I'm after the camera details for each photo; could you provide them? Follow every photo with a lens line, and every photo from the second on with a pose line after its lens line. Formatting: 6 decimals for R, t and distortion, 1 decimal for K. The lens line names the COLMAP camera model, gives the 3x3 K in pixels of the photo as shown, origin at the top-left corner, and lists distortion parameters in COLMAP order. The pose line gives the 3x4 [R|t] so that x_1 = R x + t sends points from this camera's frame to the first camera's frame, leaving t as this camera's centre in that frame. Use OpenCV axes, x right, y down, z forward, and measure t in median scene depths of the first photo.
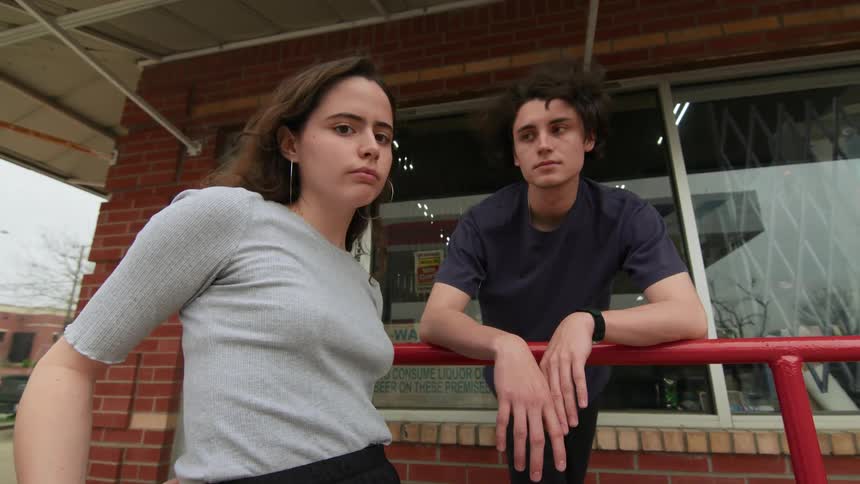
lens RADIAL K [[432.2, 0, 437.0], [0, 432.2, 238.1], [0, 0, 1]] dist [-0.019916, -0.000978]
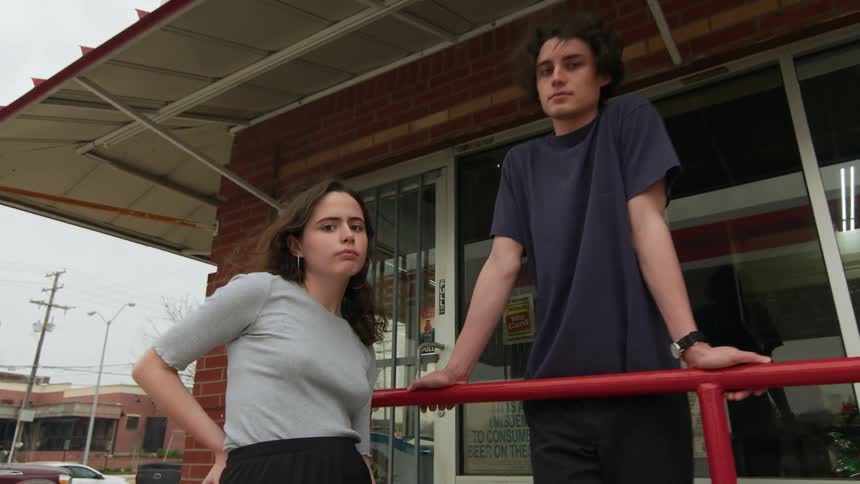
lens RADIAL K [[607.9, 0, 430.0], [0, 607.9, 242.0], [0, 0, 1]] dist [0.000920, -0.003433]
pose [[0.937991, -0.111546, -0.328223, 0.245466], [0.093517, 0.993135, -0.070266, -0.009405], [0.333808, 0.035214, 0.941983, -0.244162]]
